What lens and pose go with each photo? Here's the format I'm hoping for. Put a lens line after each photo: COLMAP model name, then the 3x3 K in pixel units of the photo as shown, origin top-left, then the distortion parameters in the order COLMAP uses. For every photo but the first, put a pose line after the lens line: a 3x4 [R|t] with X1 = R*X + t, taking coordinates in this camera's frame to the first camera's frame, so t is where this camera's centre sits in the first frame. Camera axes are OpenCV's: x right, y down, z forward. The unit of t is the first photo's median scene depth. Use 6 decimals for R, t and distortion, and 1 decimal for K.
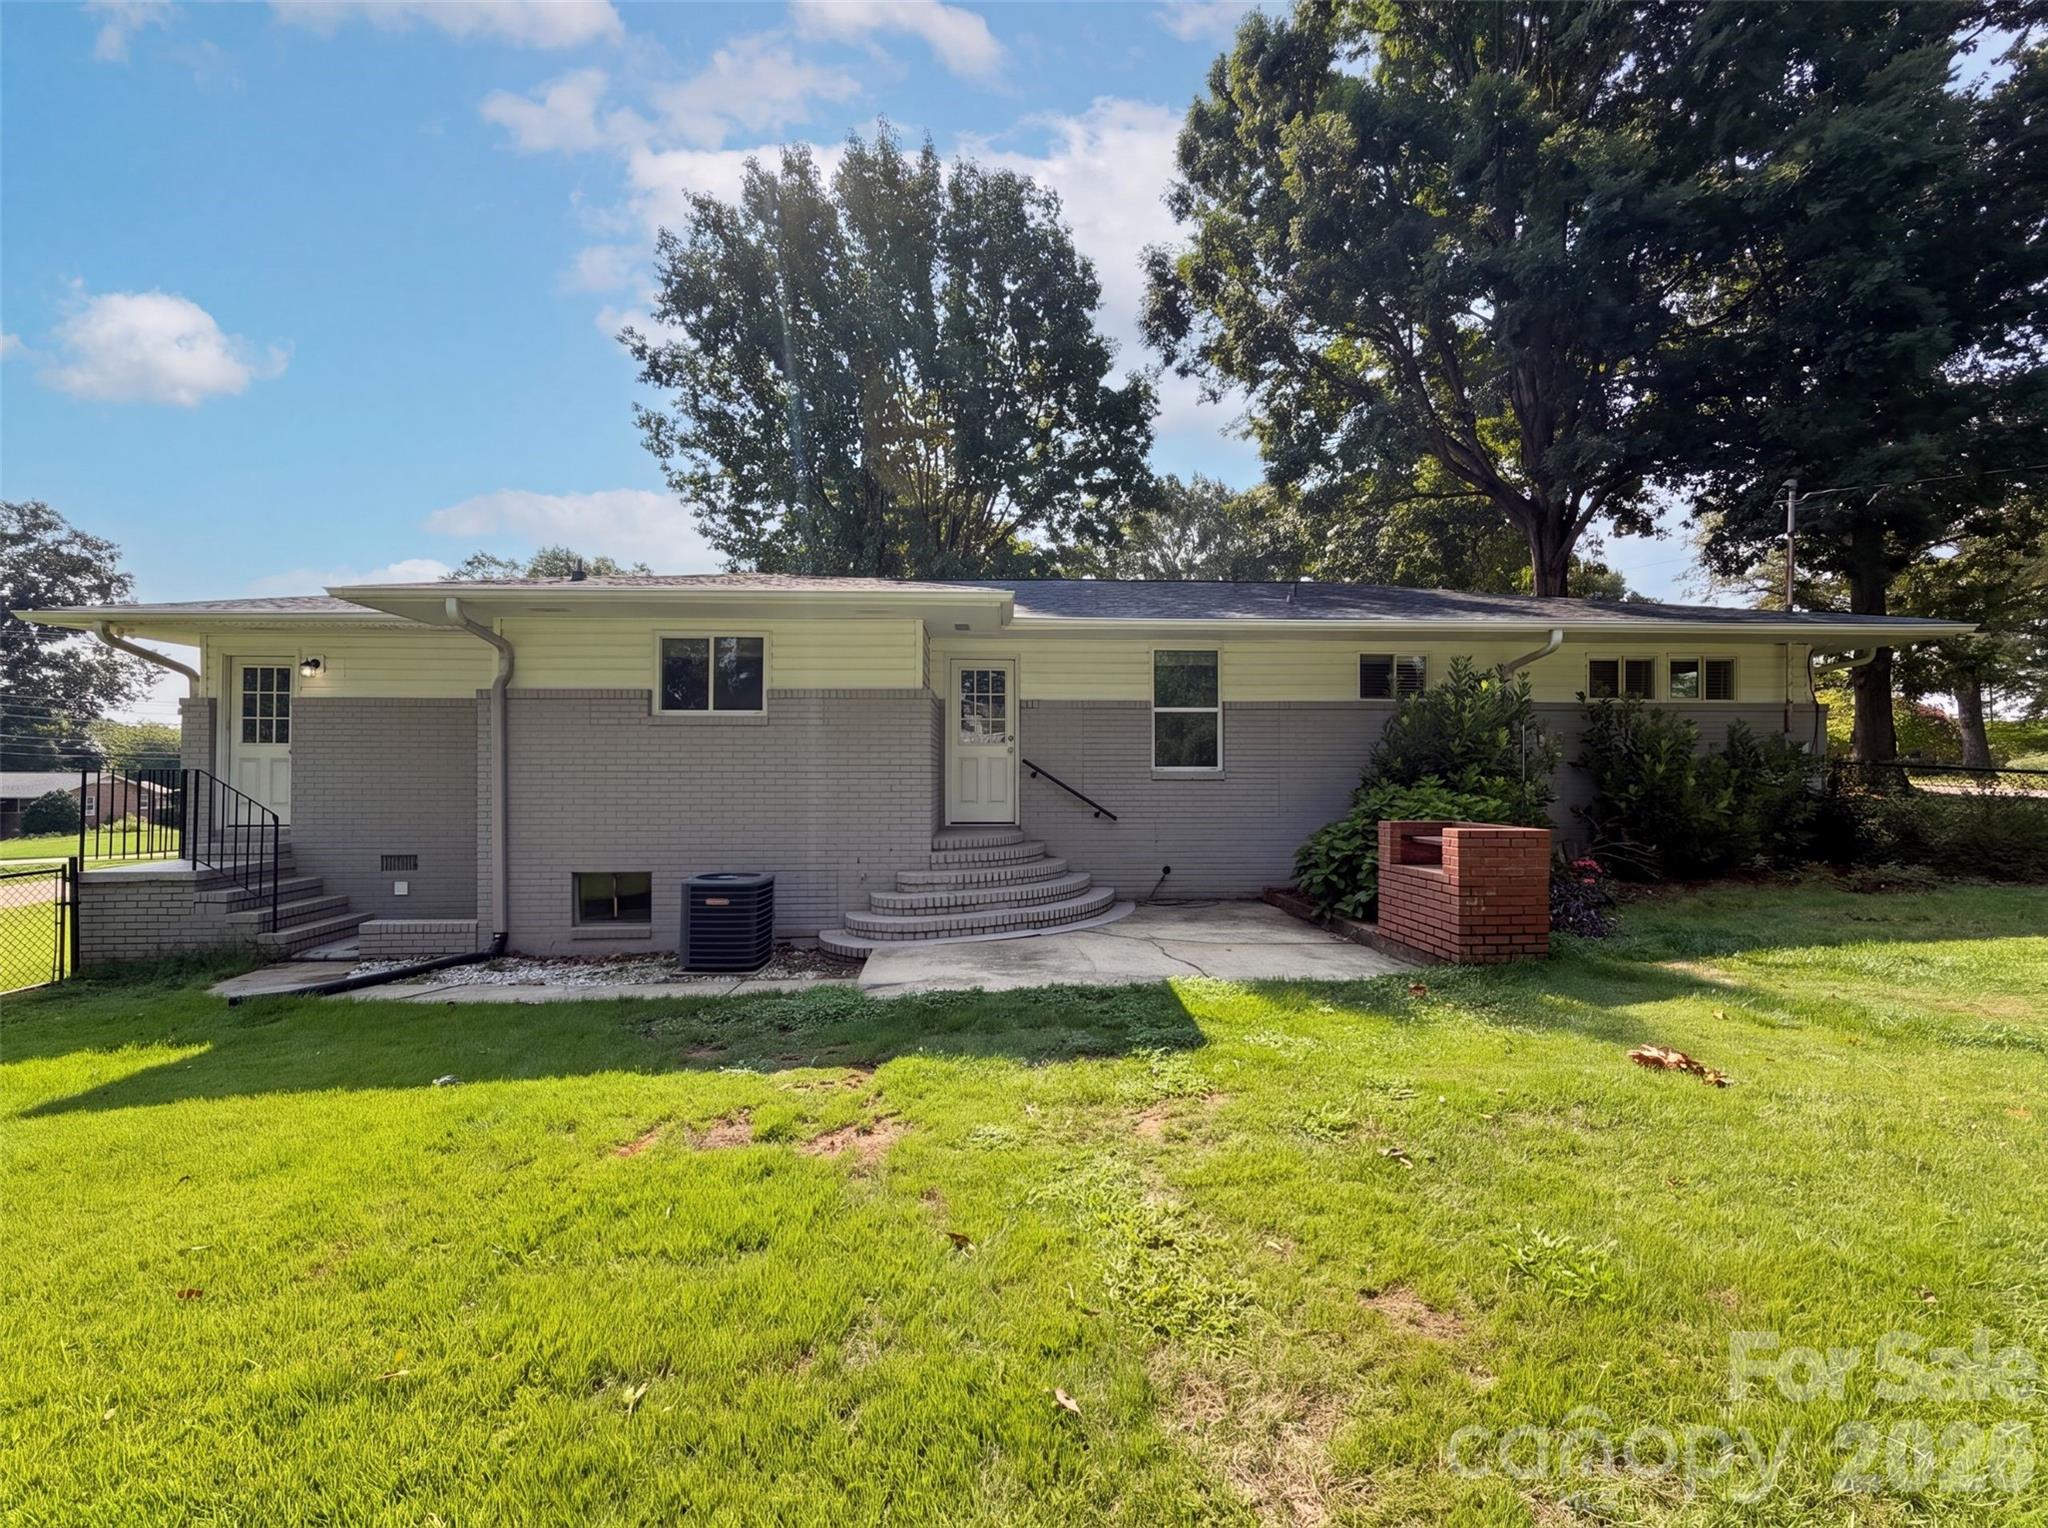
lens RADIAL K [[823.4, 0, 1021.2], [0, 823.4, 763.4], [0, 0, 1]] dist [-0.000149, 0.000197]
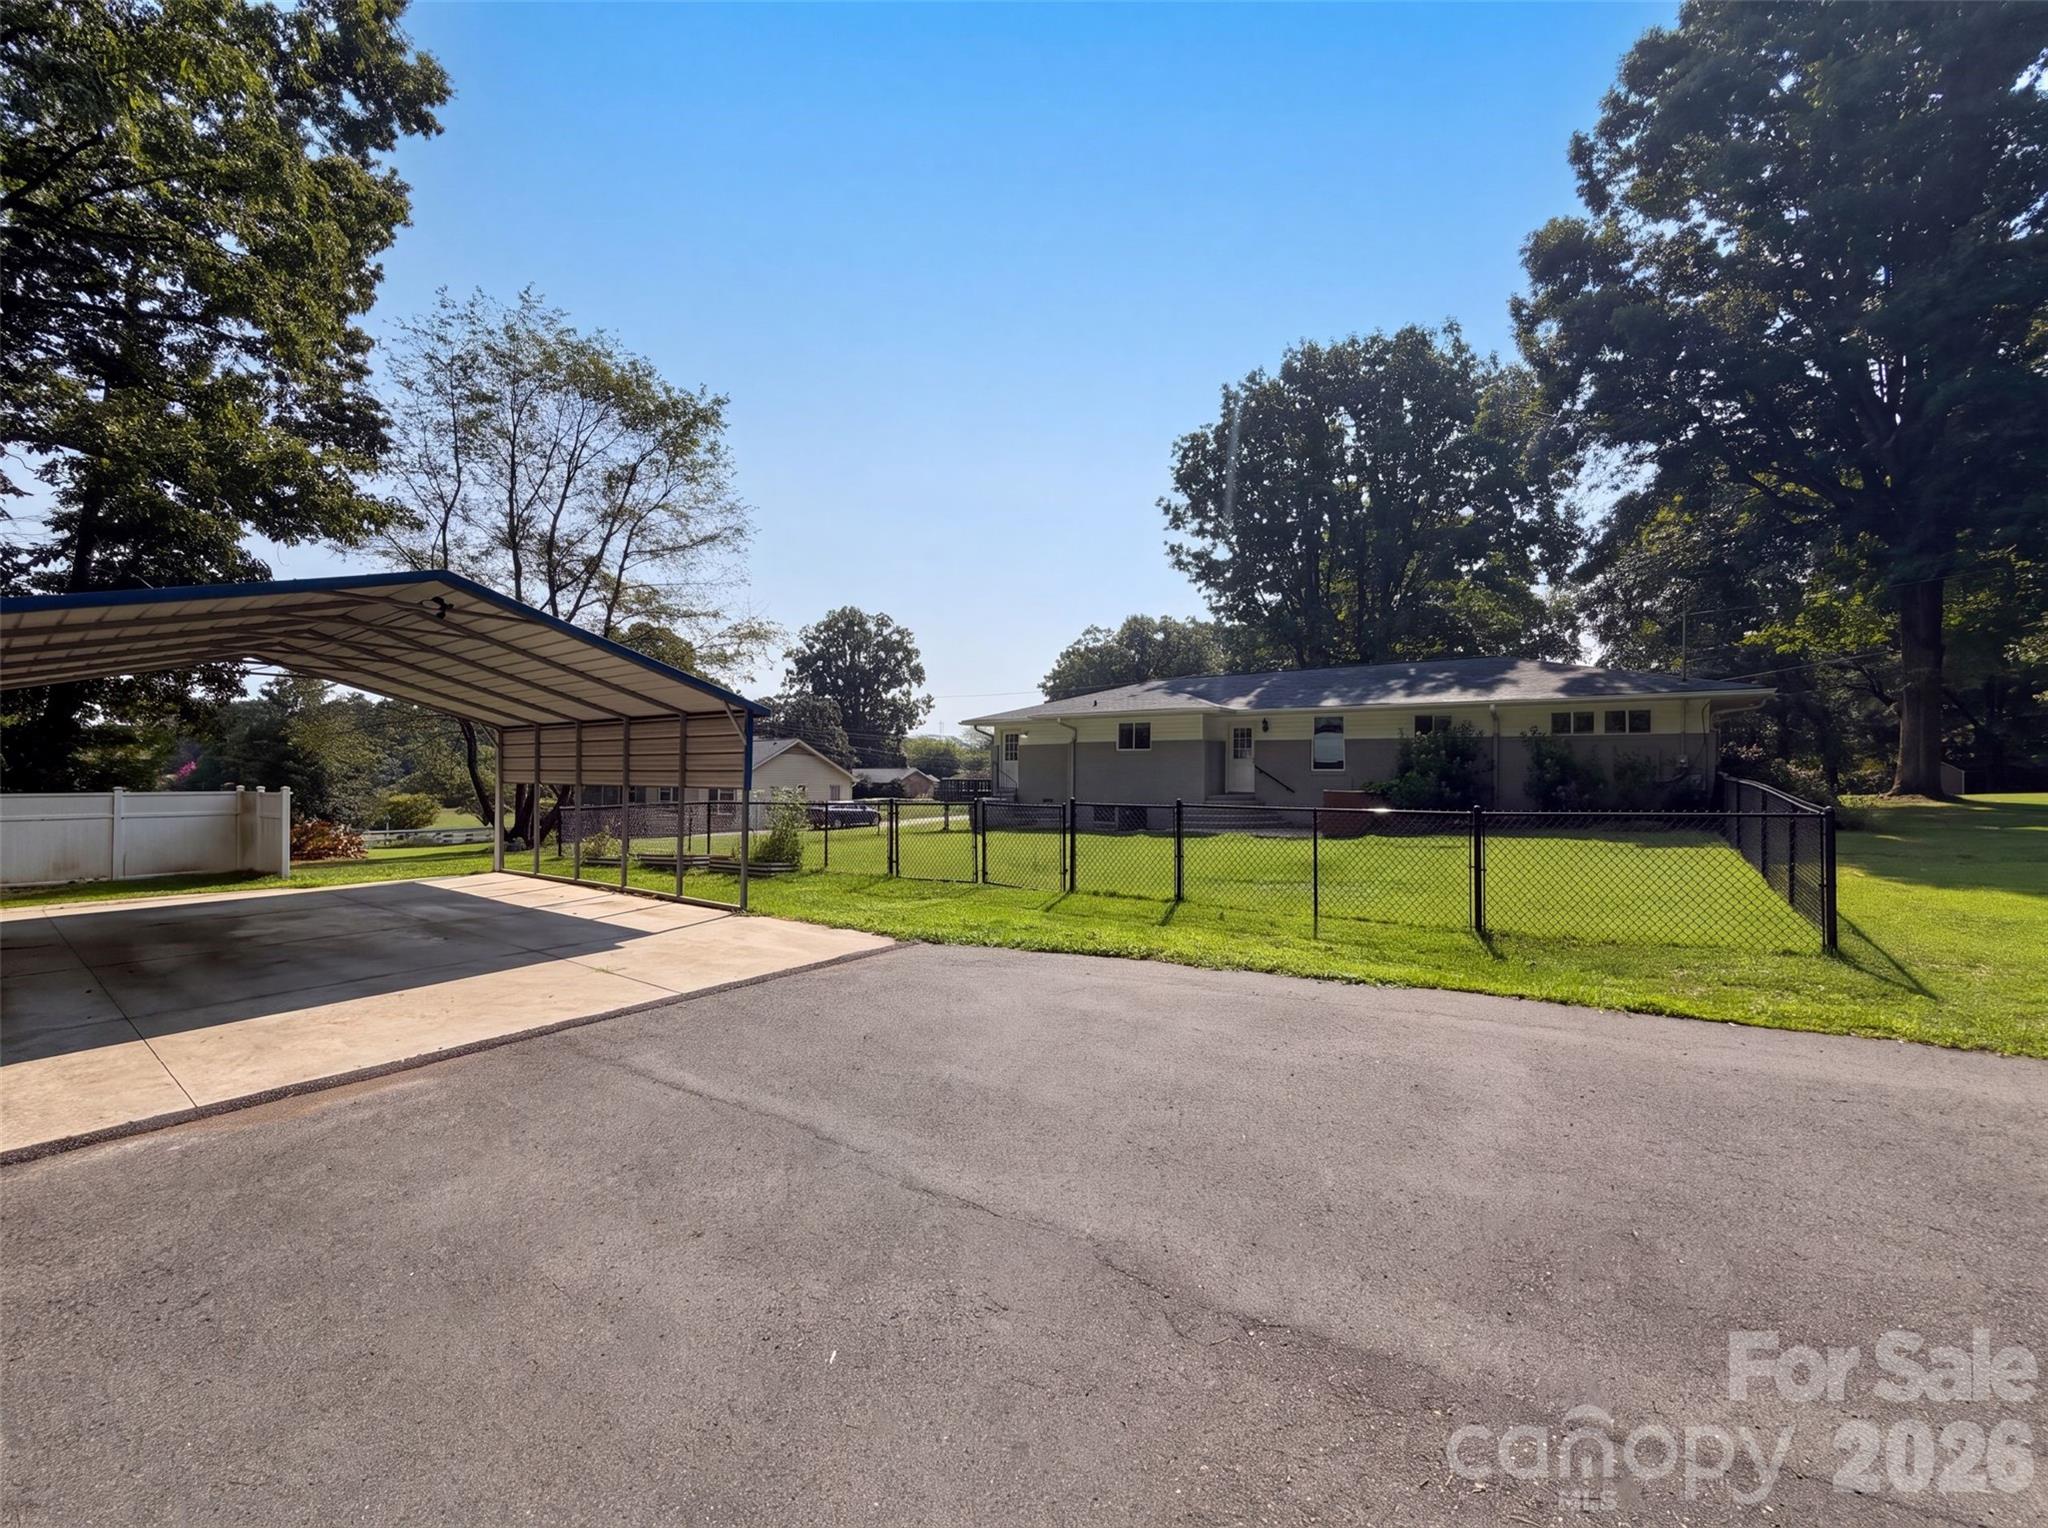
lens RADIAL K [[823.4, 0, 1021.2], [0, 823.4, 763.4], [0, 0, 1]] dist [-0.000149, 0.000197]
pose [[0.776605, -0.000464, -0.629988, 0.932178], [0.002373, 0.999995, 0.002189, -0.019262], [0.629984, -0.003194, 0.776602, -1.219612]]
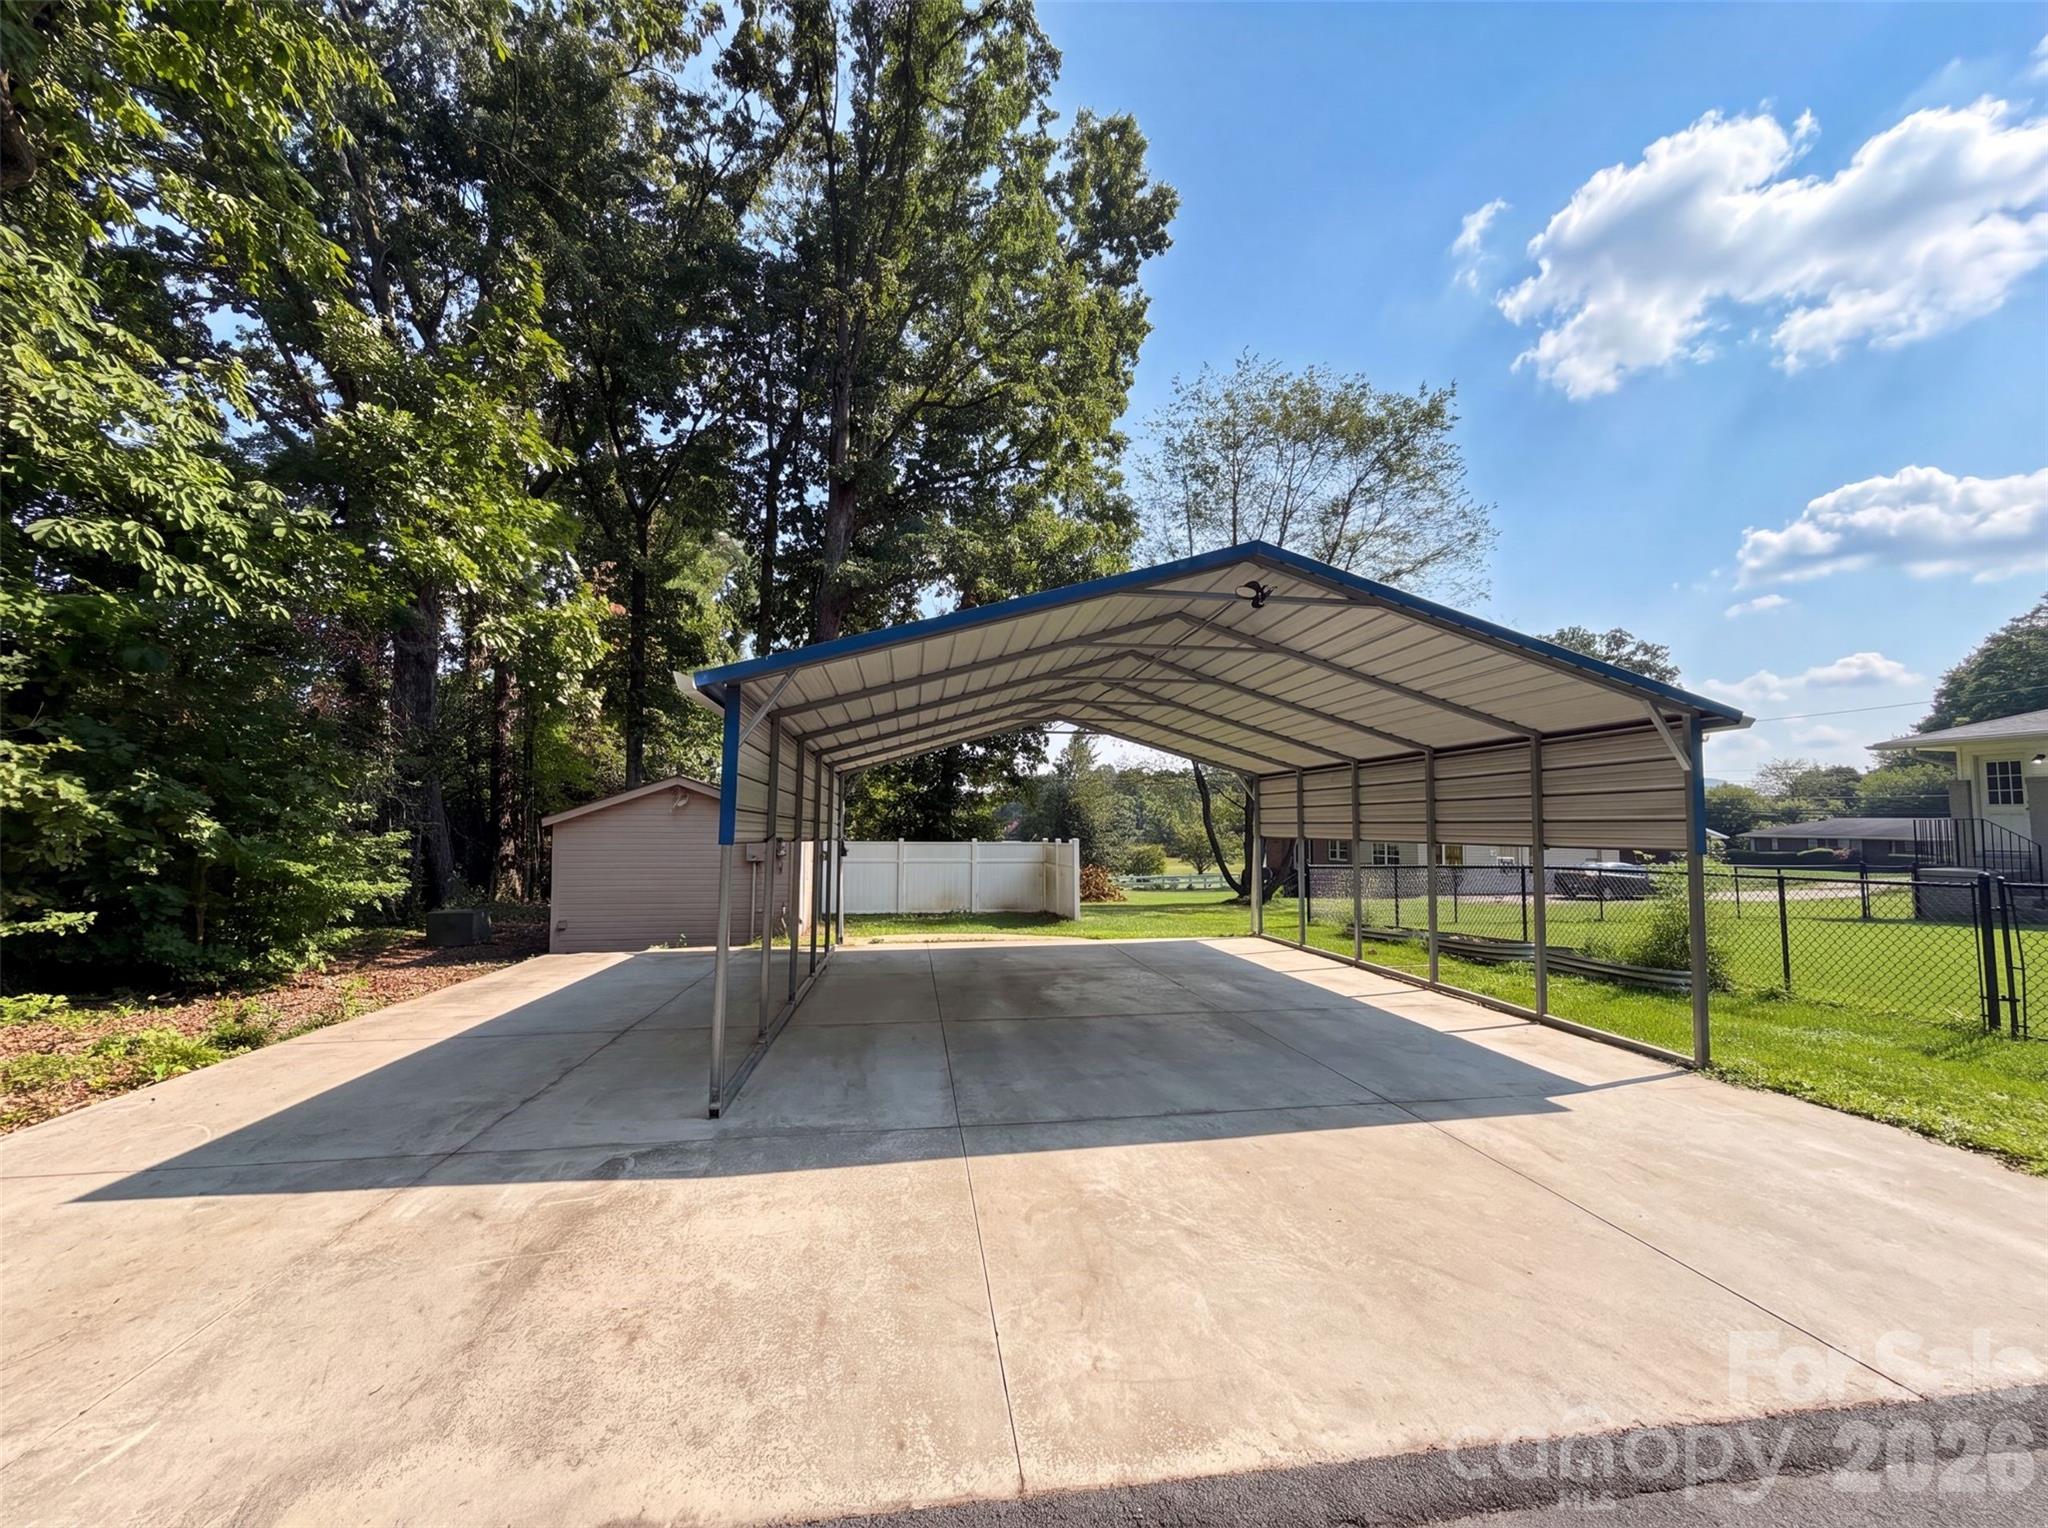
lens RADIAL K [[823.4, 0, 1021.2], [0, 823.4, 763.4], [0, 0, 1]] dist [-0.000149, 0.000197]
pose [[0.105646, -0.070046, -0.991934, 0.558673], [0.011162, 0.997537, -0.069253, -0.014043], [0.994341, -0.003756, 0.106168, -1.181177]]
